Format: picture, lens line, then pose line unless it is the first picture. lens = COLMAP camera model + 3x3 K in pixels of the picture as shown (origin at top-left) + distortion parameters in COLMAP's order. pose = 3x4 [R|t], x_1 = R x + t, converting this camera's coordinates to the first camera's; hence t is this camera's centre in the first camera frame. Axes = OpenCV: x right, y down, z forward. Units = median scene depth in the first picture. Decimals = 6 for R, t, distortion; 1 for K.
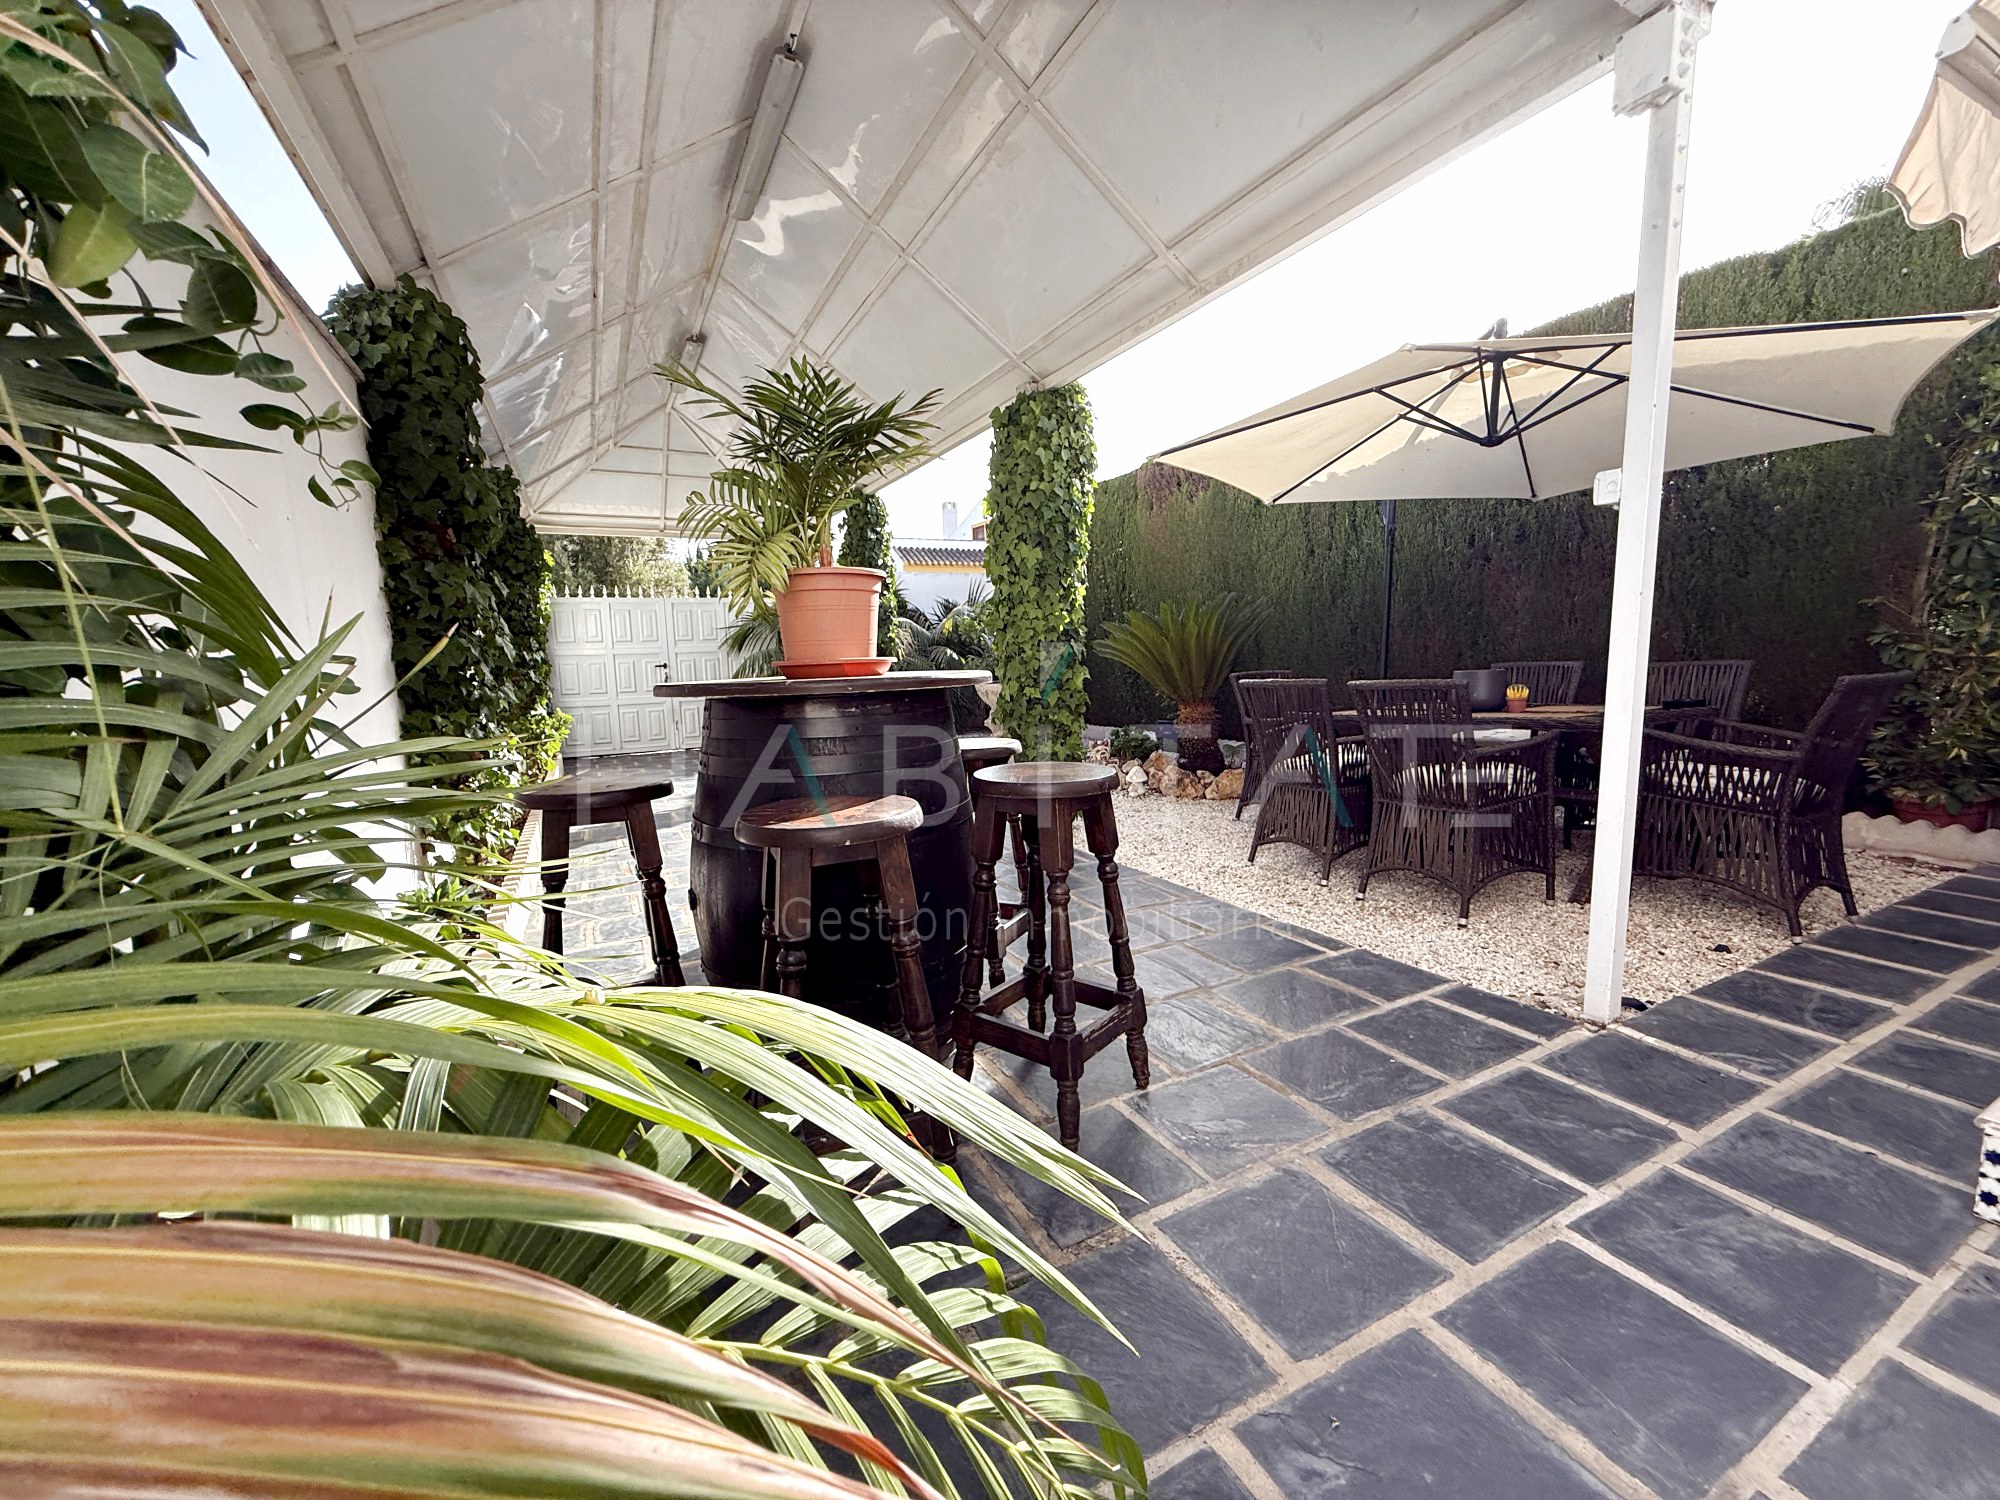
lens RADIAL K [[797.8, 0, 987.3], [0, 797.8, 755.0], [0, 0, 1]] dist [0.000708, -0.000323]
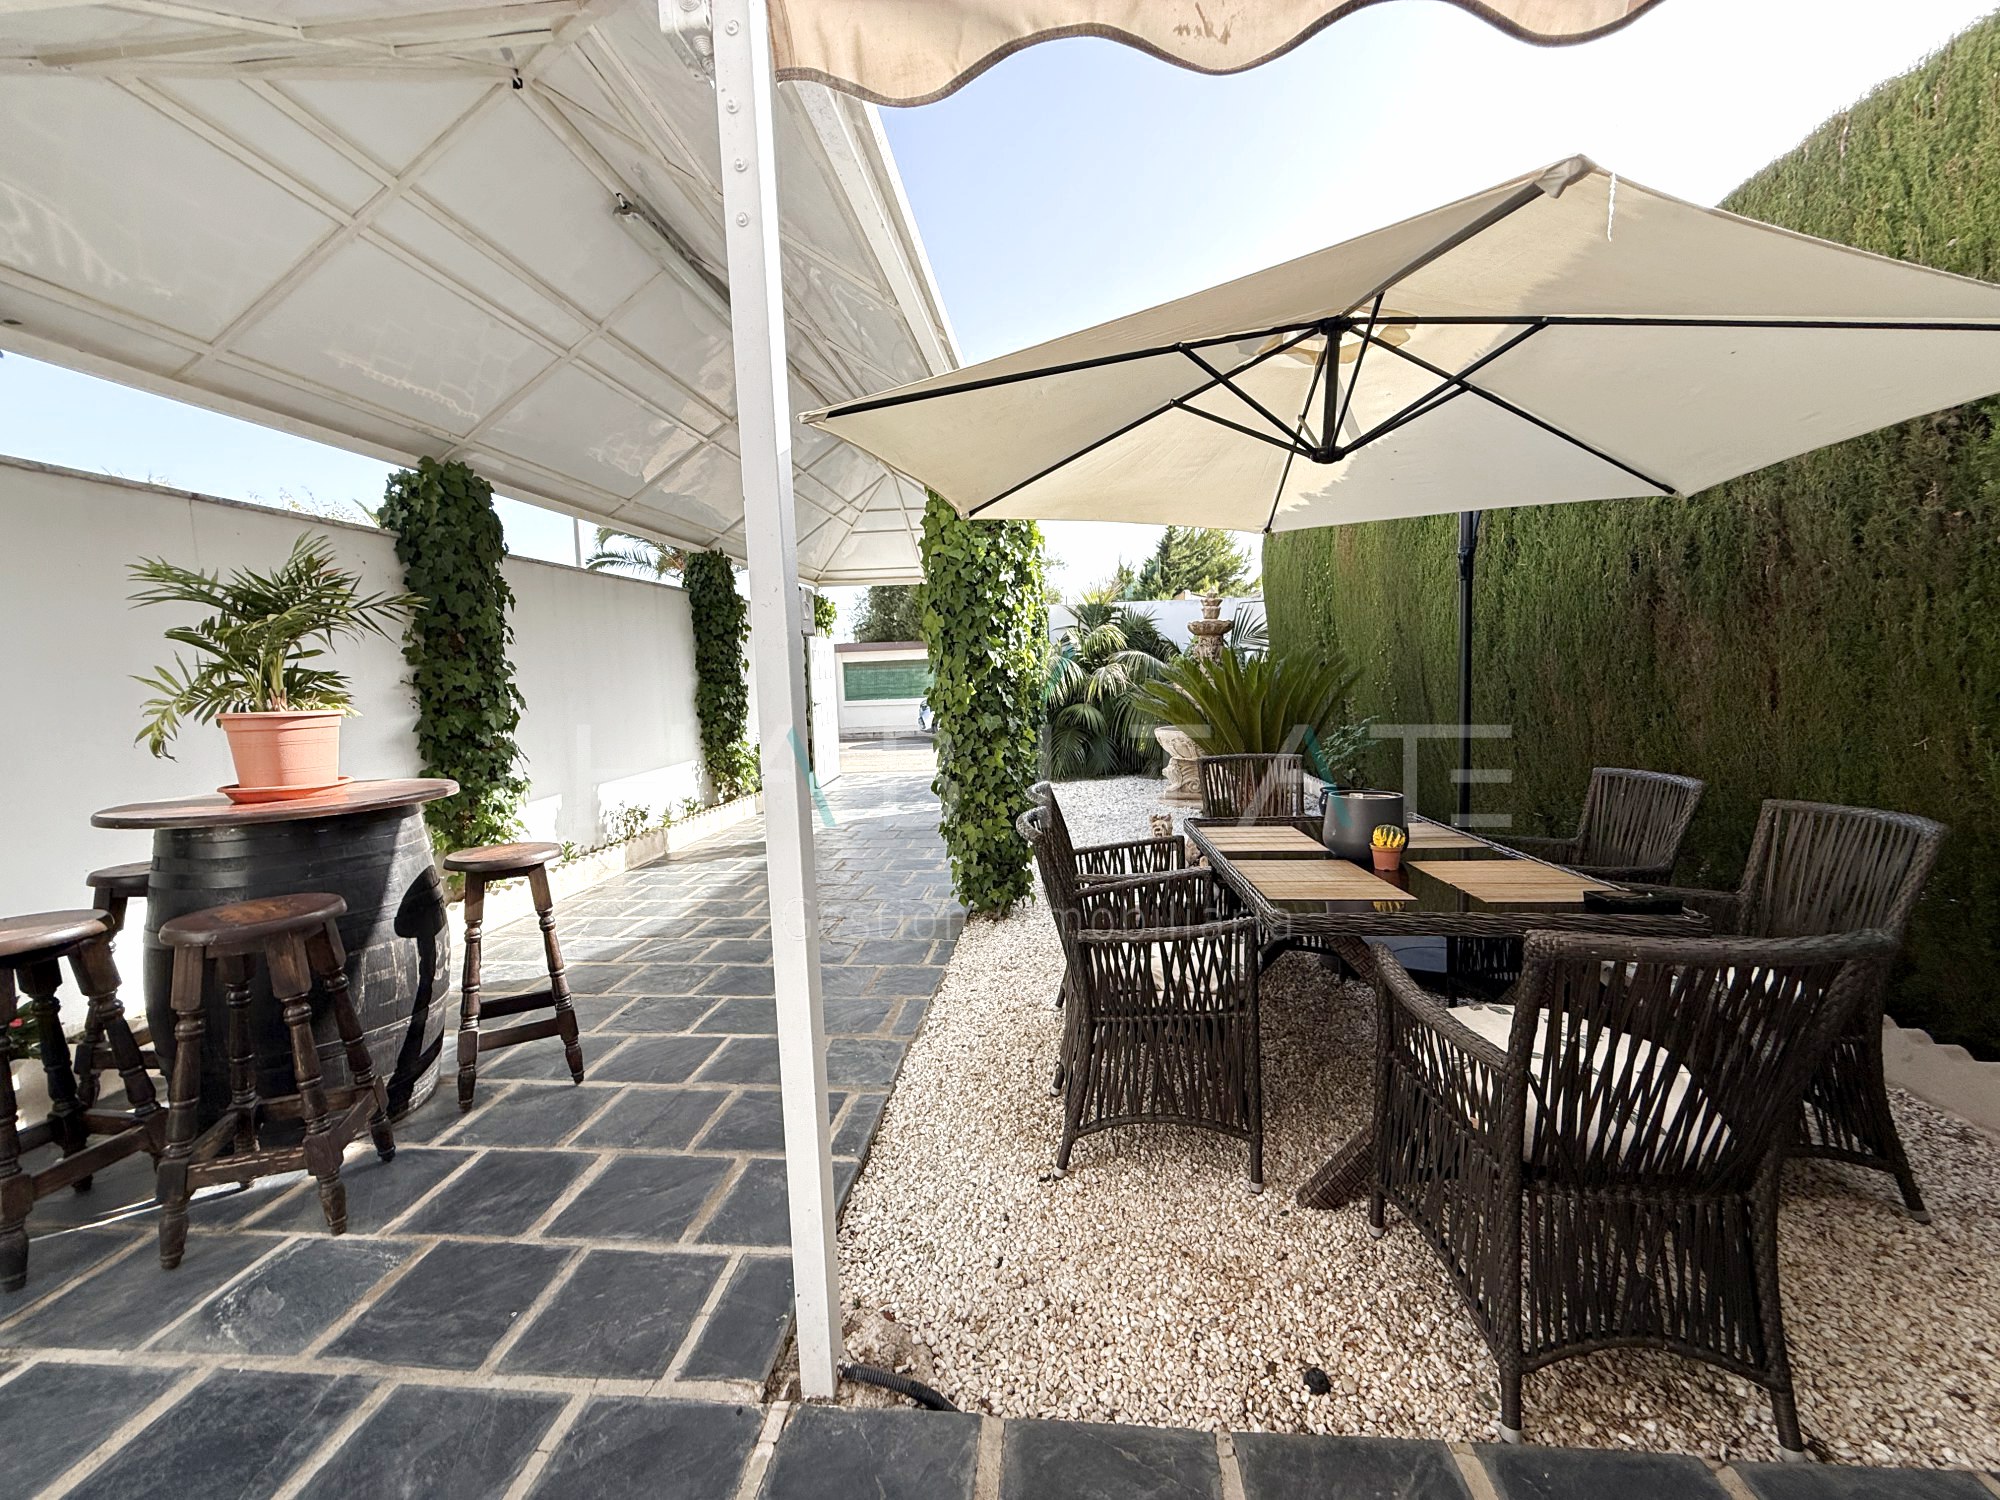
lens RADIAL K [[797.8, 0, 992.2], [0, 797.8, 750.2], [0, 0, 1]] dist [0.000708, -0.000323]
pose [[0.846192, 0.055631, -0.529966, 0.807309], [-0.063592, 0.997971, 0.003221, -0.143326], [0.529069, 0.030976, 0.848013, 0.325284]]
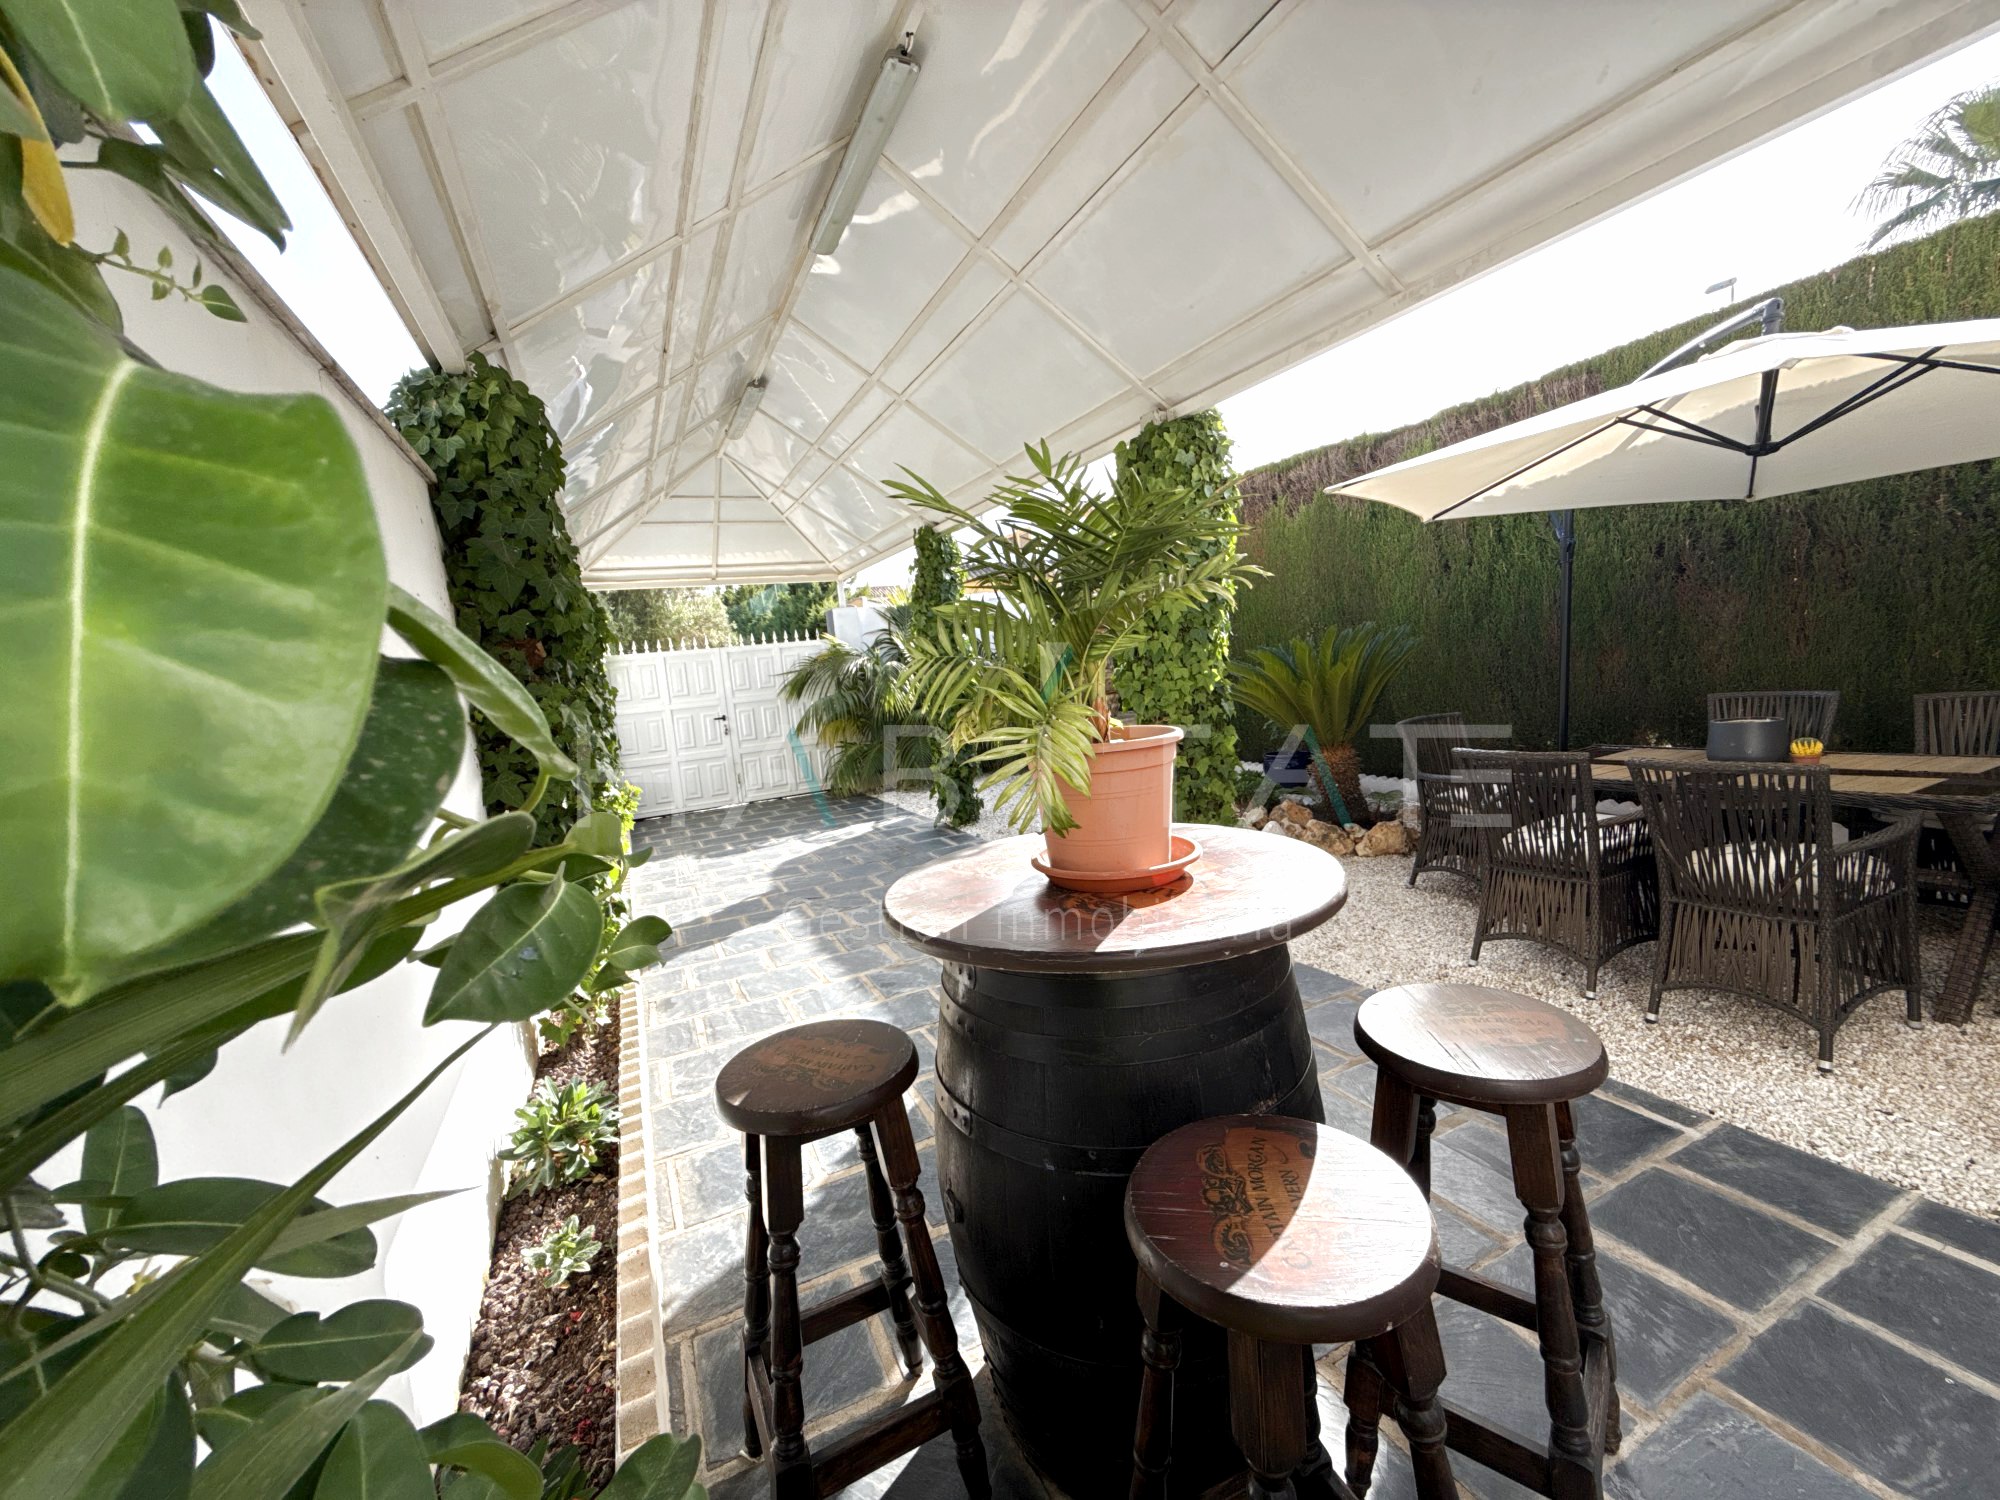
lens RADIAL K [[797.8, 0, 987.6], [0, 797.8, 752.5], [0, 0, 1]] dist [0.000708, -0.000323]
pose [[0.997630, -0.058719, -0.035874, -0.166171], [0.058386, 0.998241, -0.010249, -0.125806], [0.036412, 0.008130, 0.999304, 0.160554]]
